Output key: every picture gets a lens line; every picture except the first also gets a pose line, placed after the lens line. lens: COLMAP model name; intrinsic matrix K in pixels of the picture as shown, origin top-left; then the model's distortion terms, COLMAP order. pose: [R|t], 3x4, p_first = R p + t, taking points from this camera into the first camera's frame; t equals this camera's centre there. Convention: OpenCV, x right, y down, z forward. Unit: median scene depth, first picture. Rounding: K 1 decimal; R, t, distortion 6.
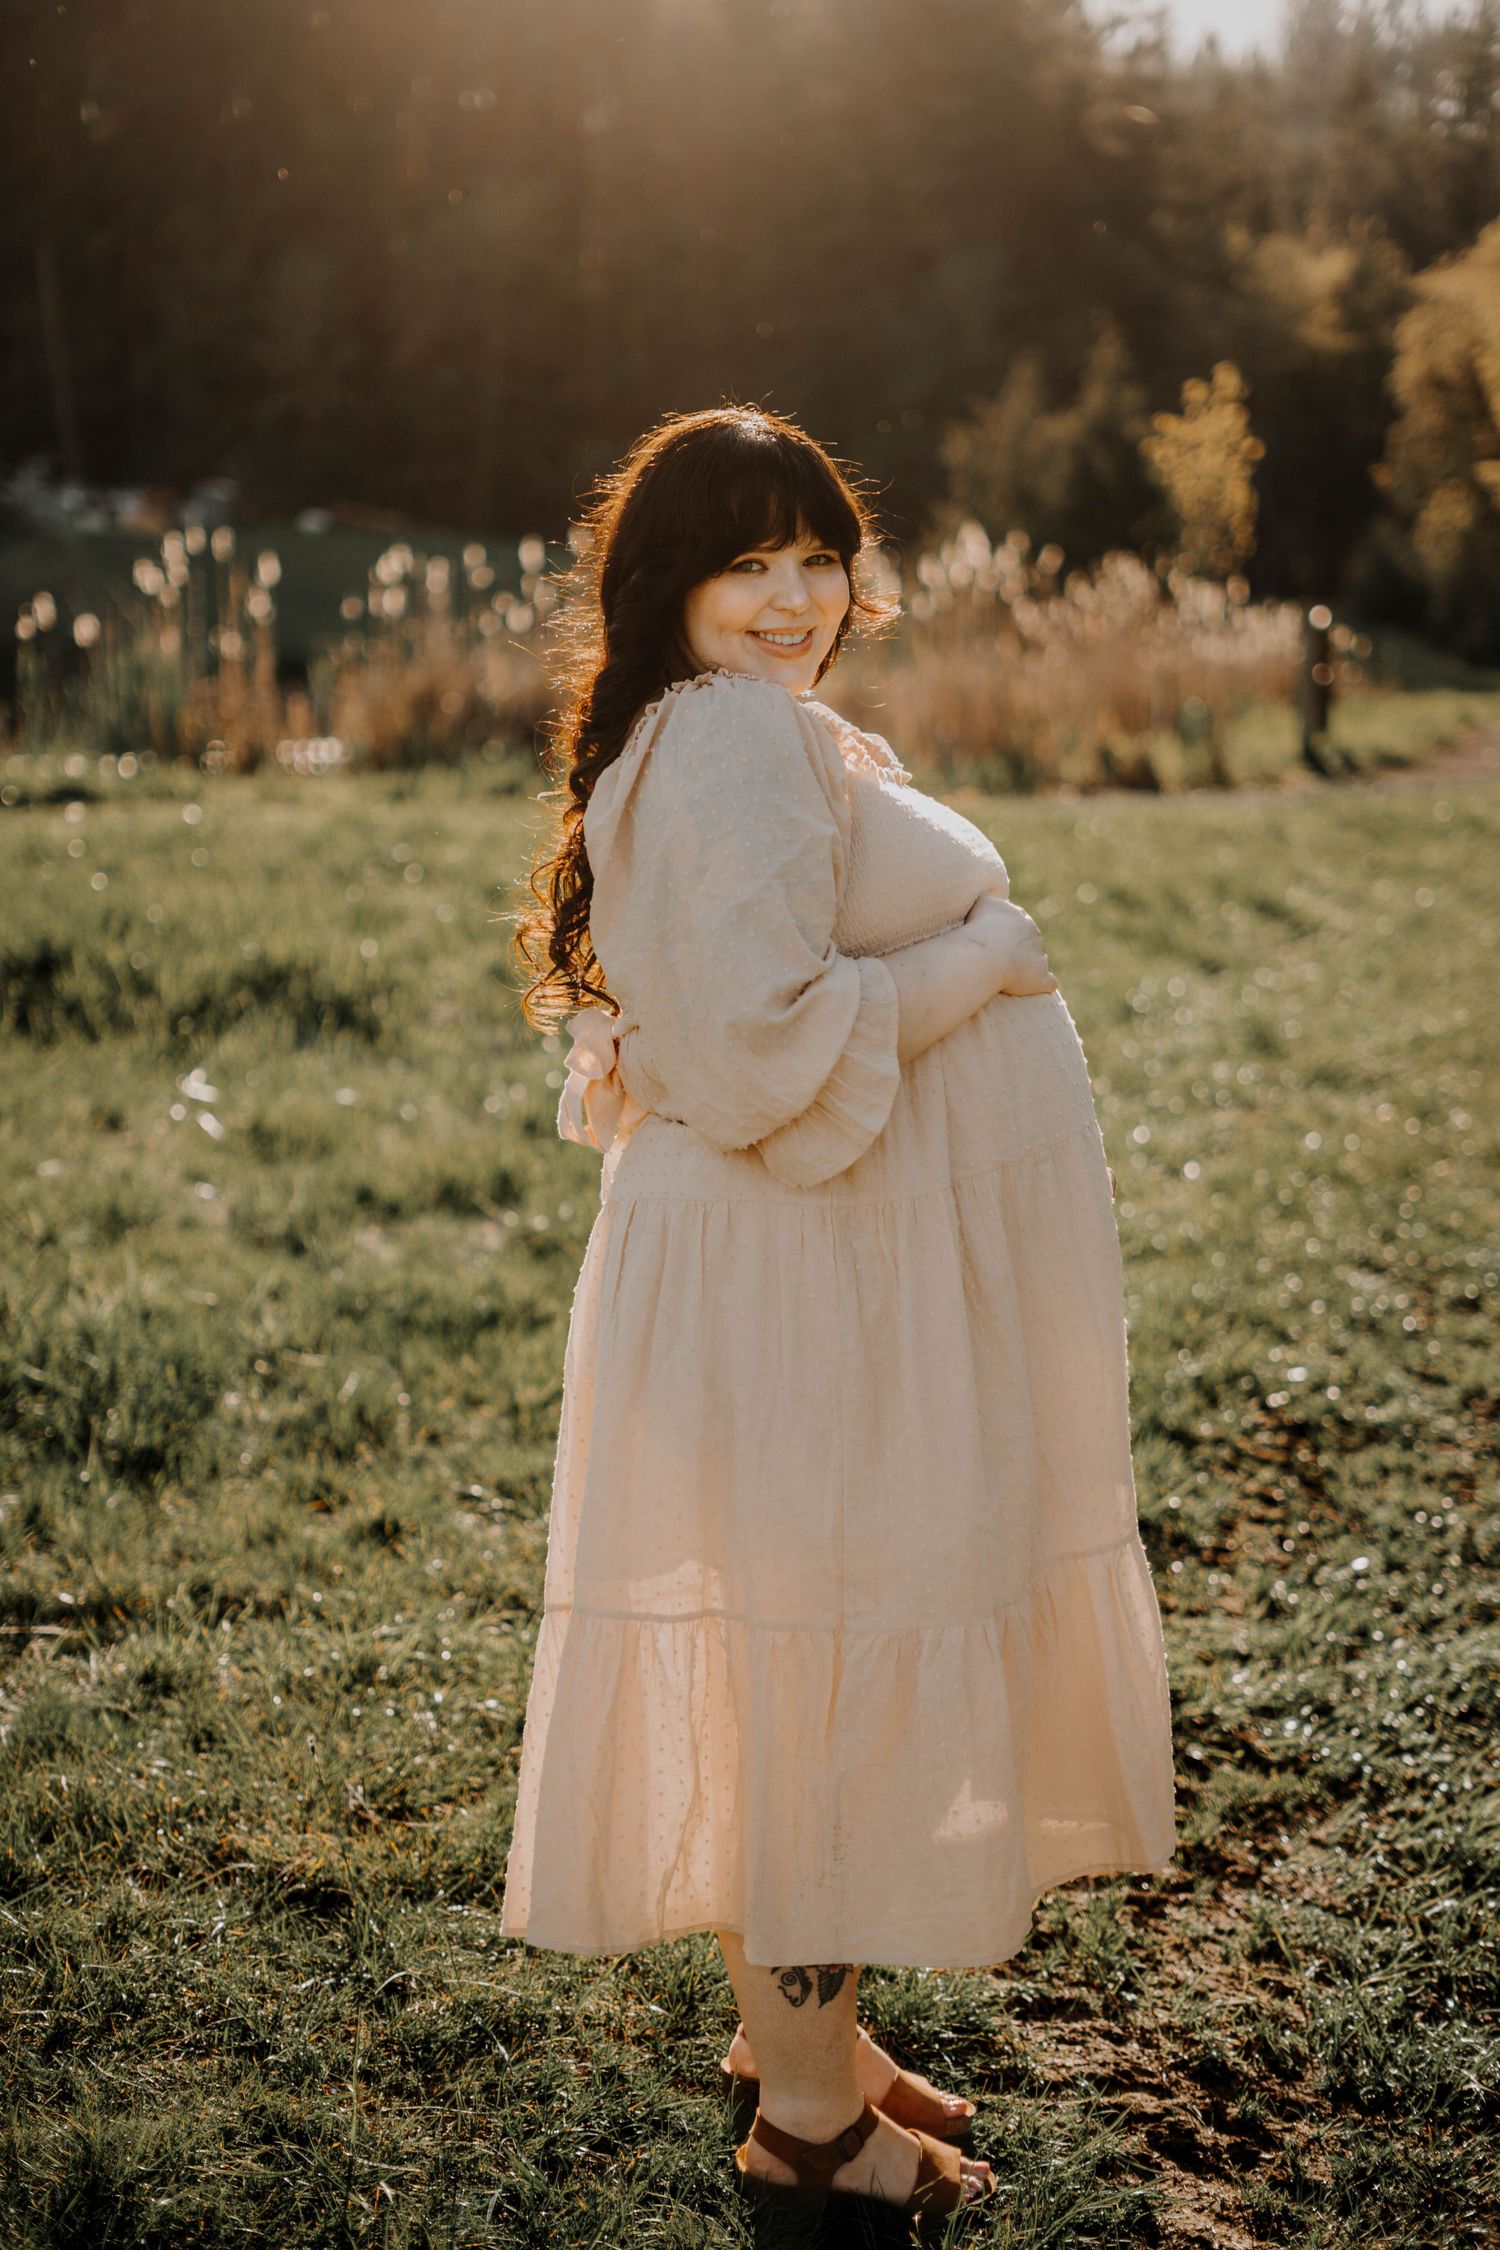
lens RADIAL K [[3286.3, 0, 810.2], [0, 3286.3, 1196.7], [0, 0, 1]] dist [-0.014862, 0.025222]
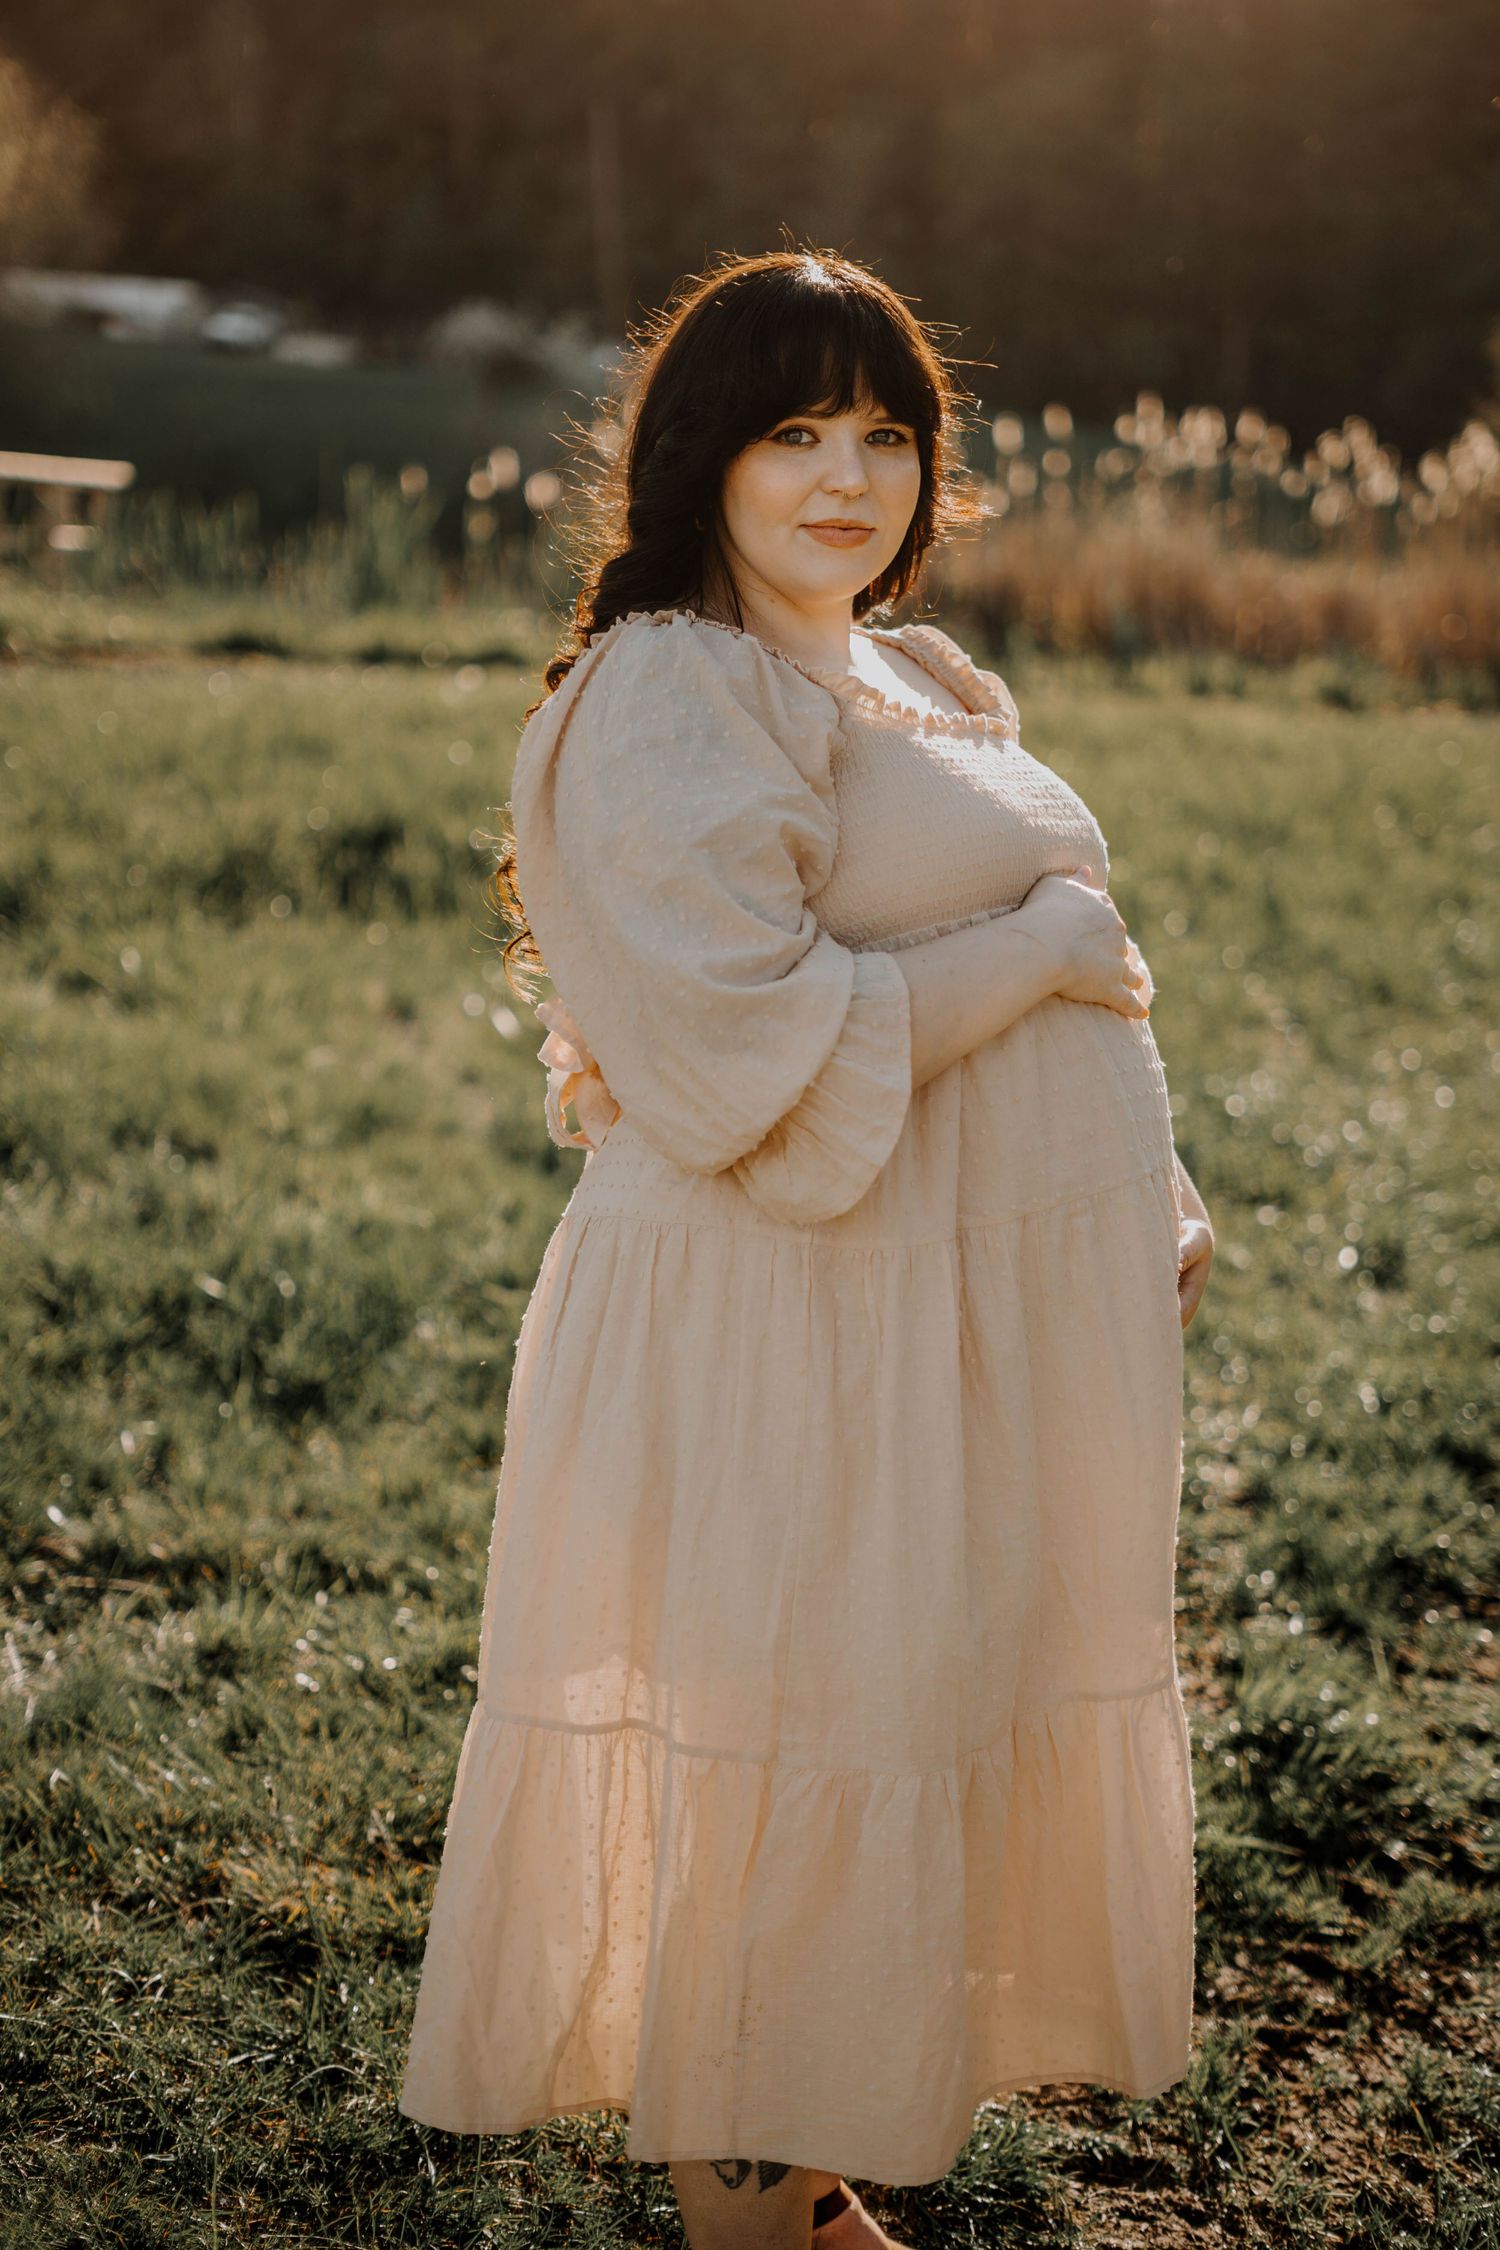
lens RADIAL K [[3361.0, 0, 750.0], [0, 3361.0, 1125.0], [0, 0, 1]] dist [0.003146, -0.019784]
pose [[0.985730, 0.077188, -0.149592, 0.074092], [-0.075818, 0.997011, 0.014847, -0.024982], [0.150291, -0.003294, 0.988636, 0.103829]]
